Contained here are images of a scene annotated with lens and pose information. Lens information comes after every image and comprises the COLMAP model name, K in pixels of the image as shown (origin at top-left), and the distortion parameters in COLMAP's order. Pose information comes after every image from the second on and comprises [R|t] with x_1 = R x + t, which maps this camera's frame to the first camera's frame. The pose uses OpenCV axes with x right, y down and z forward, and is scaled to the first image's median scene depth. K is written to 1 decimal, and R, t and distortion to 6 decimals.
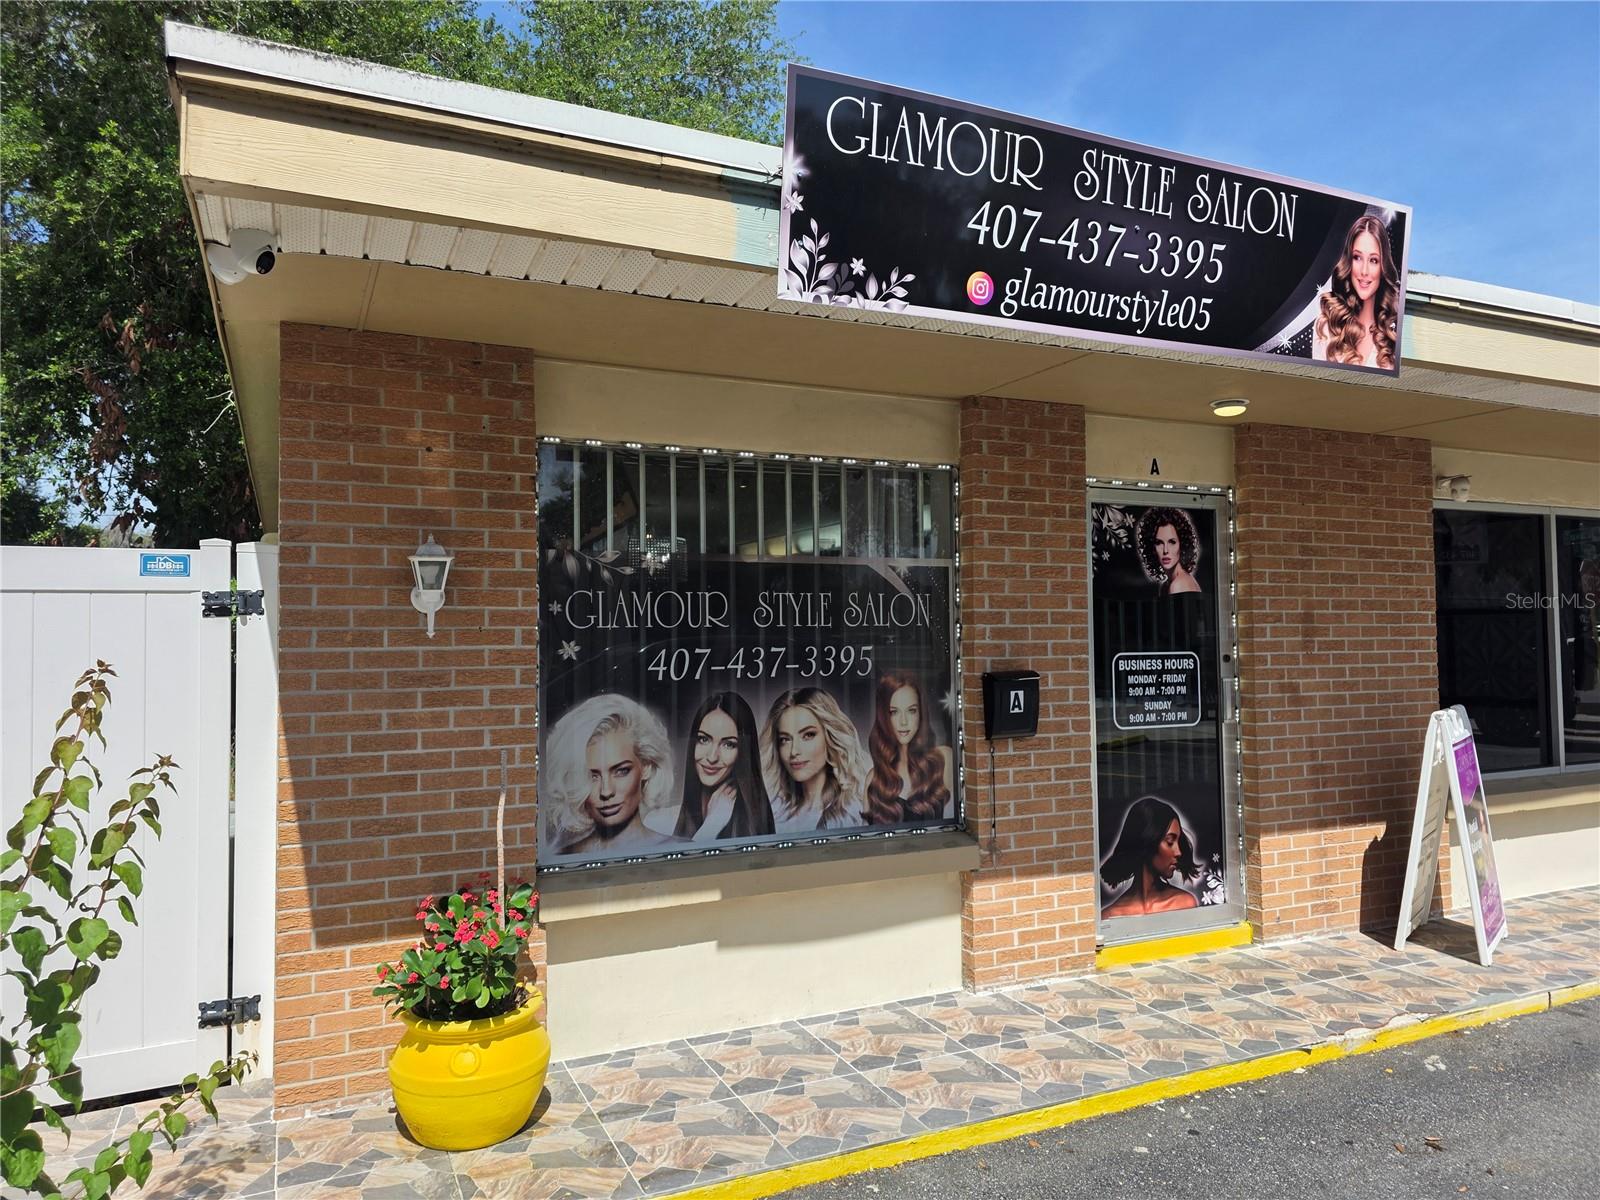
lens RADIAL K [[1089.8, 0, 789.9], [0, 1089.8, 603.9], [0, 0, 1]] dist [0.070349, -0.077247]
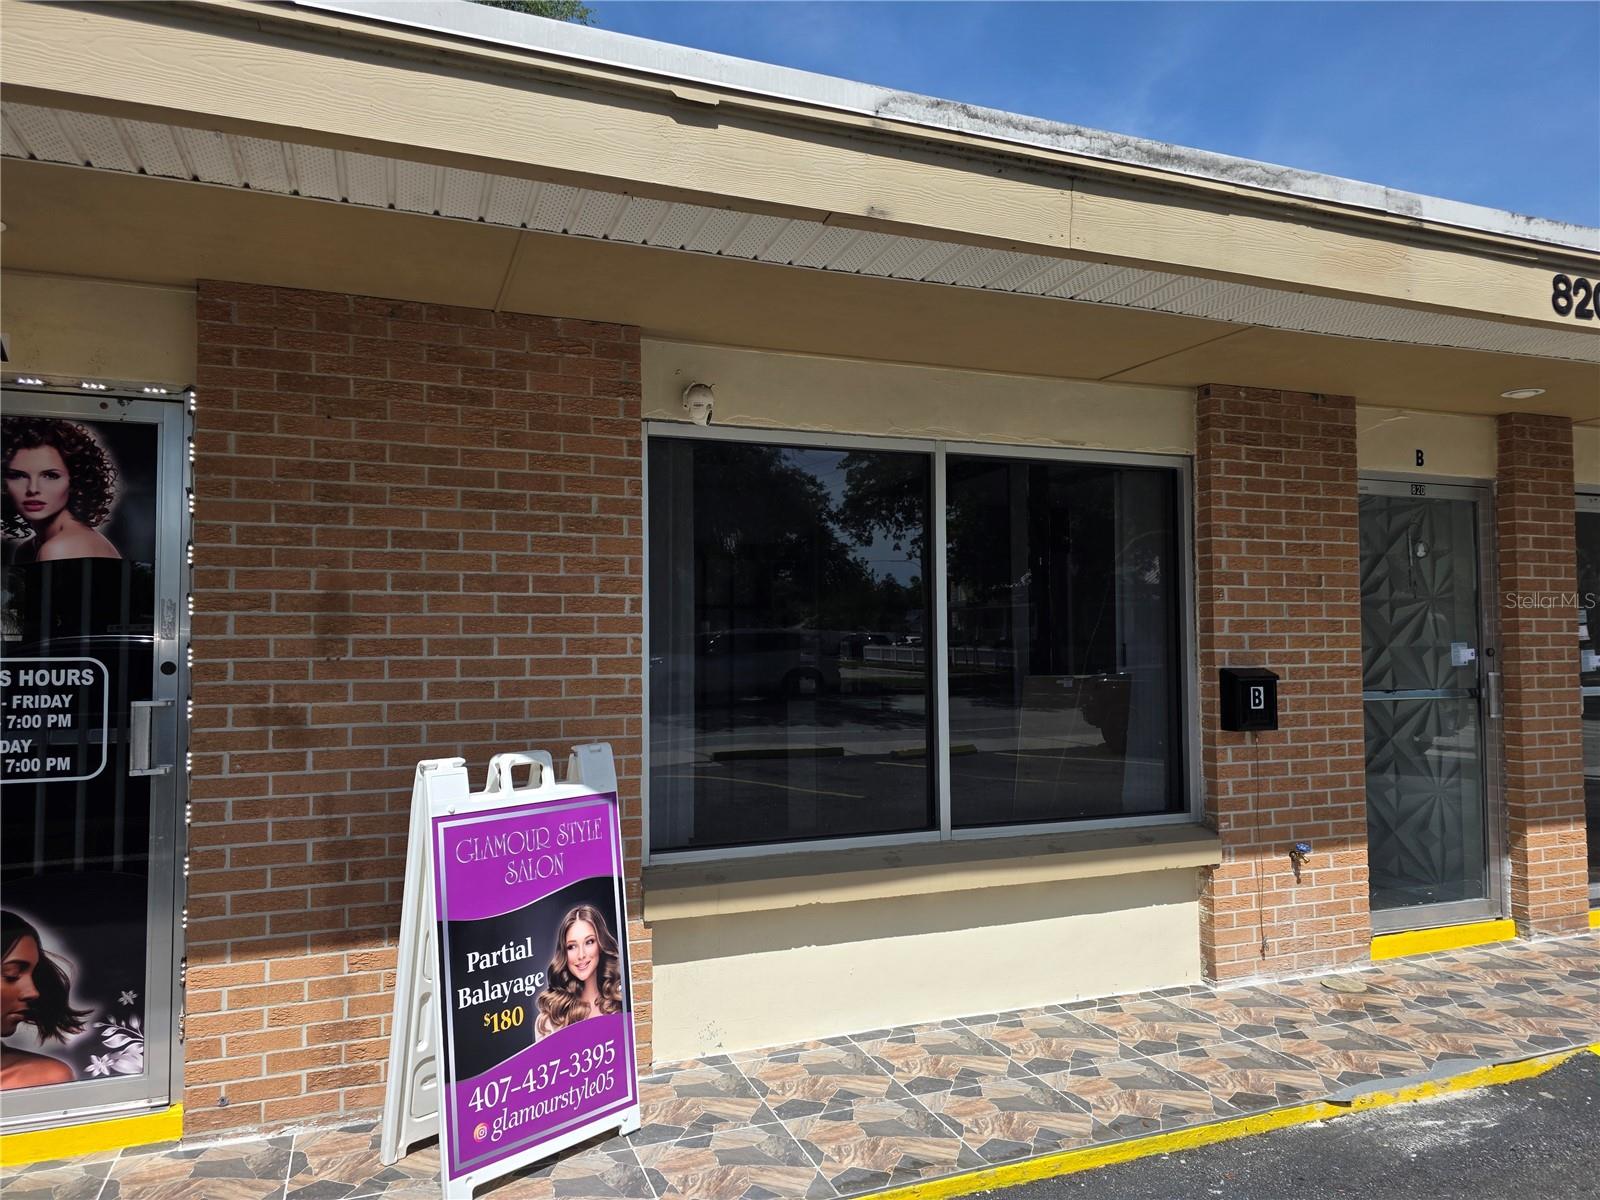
lens RADIAL K [[1168.0, 0, 832.1], [0, 1168.0, 560.9], [0, 0, 1]] dist [0.093331, -0.107021]
pose [[0.999285, 0.007516, -0.037057, 0.793178], [-0.008147, 0.999824, -0.016921, -0.001536], [0.036923, 0.017211, 0.999170, 0.357483]]
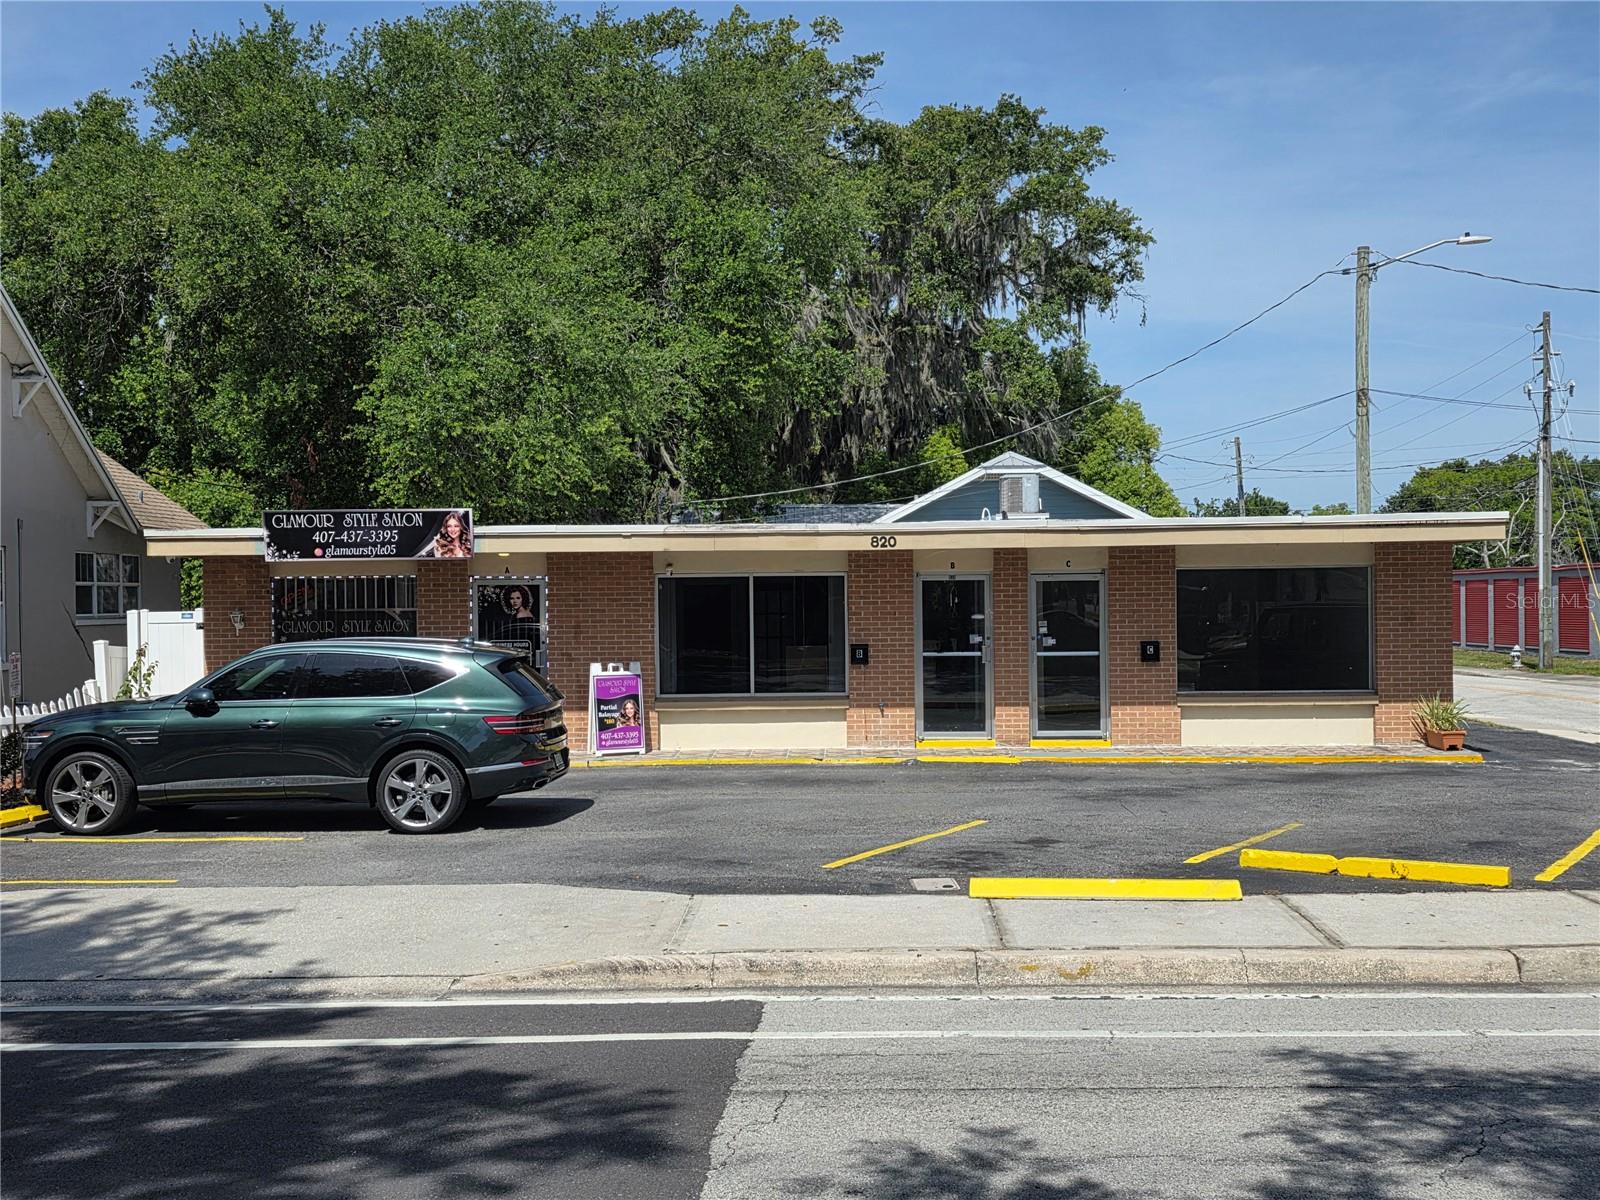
lens RADIAL K [[1724.6, 0, 815.4], [0, 1724.6, 611.6], [0, 0, 1]] dist [0.142848, -0.296559]
pose [[0.896862, 0.002716, -0.442302, 2.774608], [0.017557, 0.998974, 0.041734, -0.181381], [0.441962, -0.045195, 0.895895, -2.356797]]
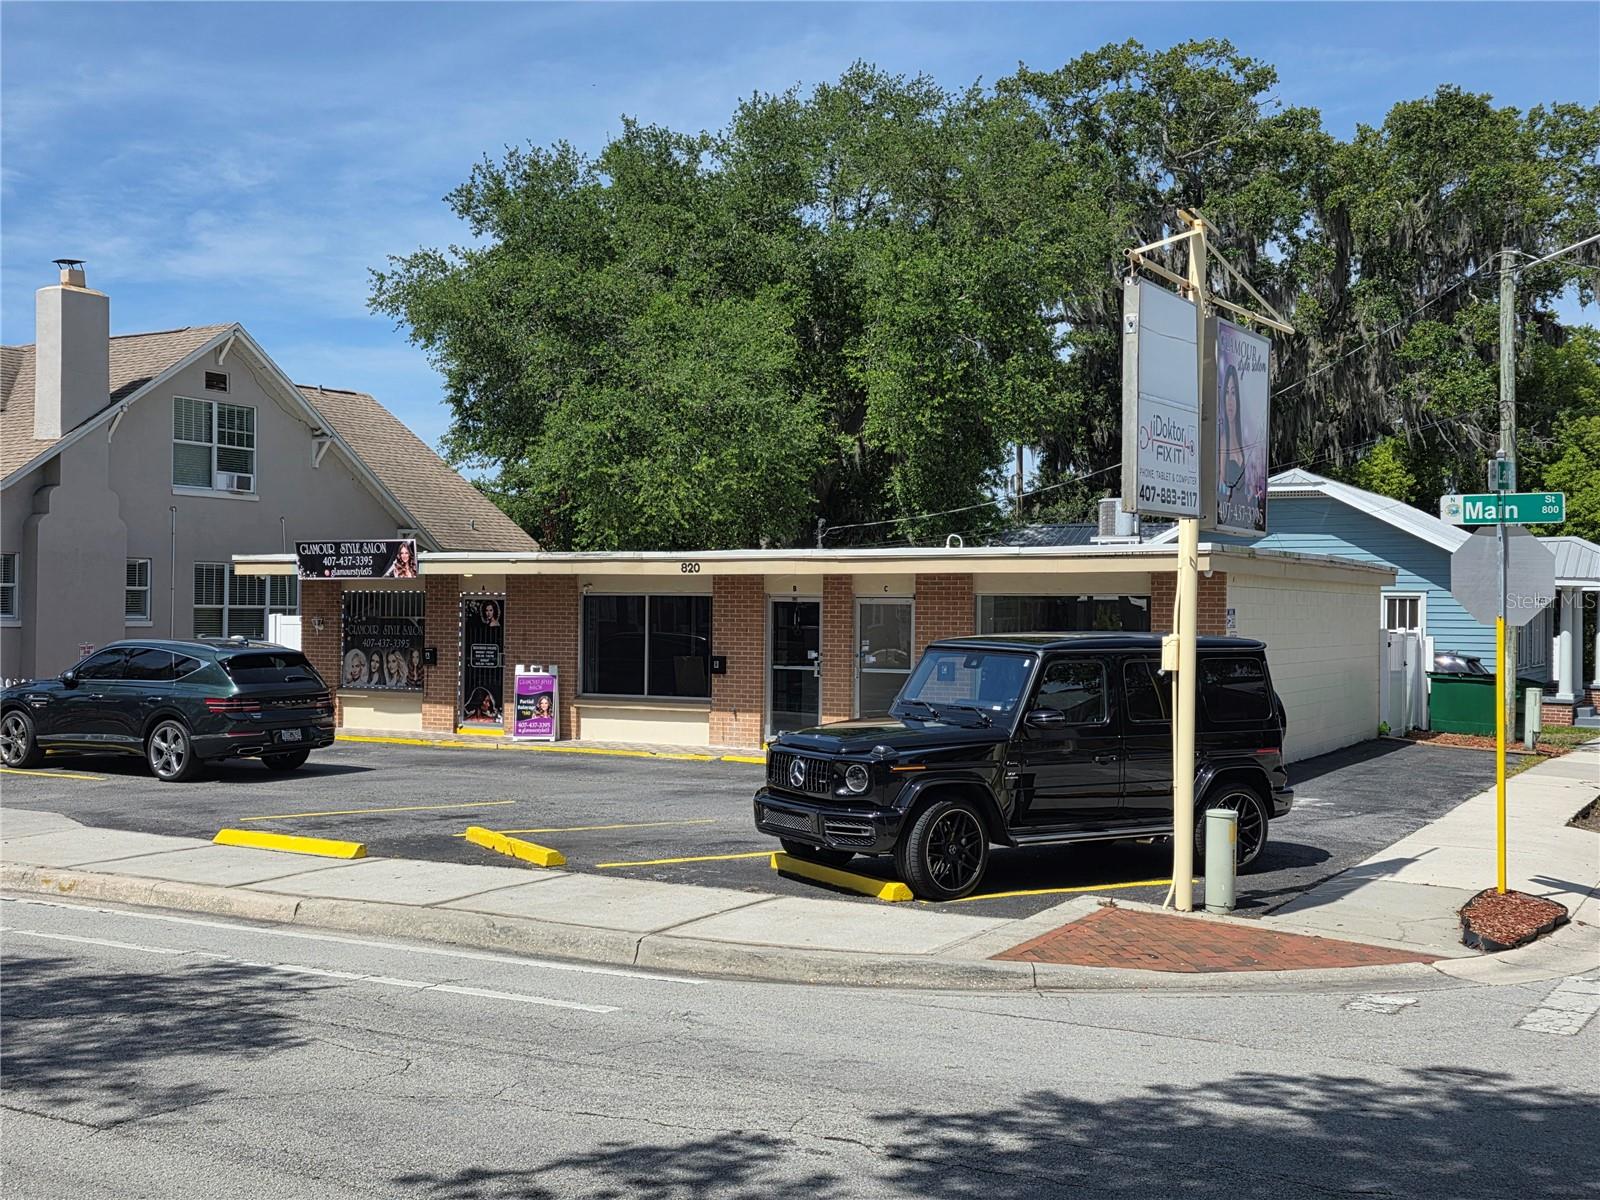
lens RADIAL K [[1723.9, 0, 800.0], [0, 1723.9, 600.0], [0, 0, 1]] dist [0.140810, -0.285459]
pose [[0.577602, 0.010329, -0.816253, 4.983056], [0.013642, 0.999658, 0.022303, -0.186103], [0.816205, -0.024018, 0.577264, -1.189219]]
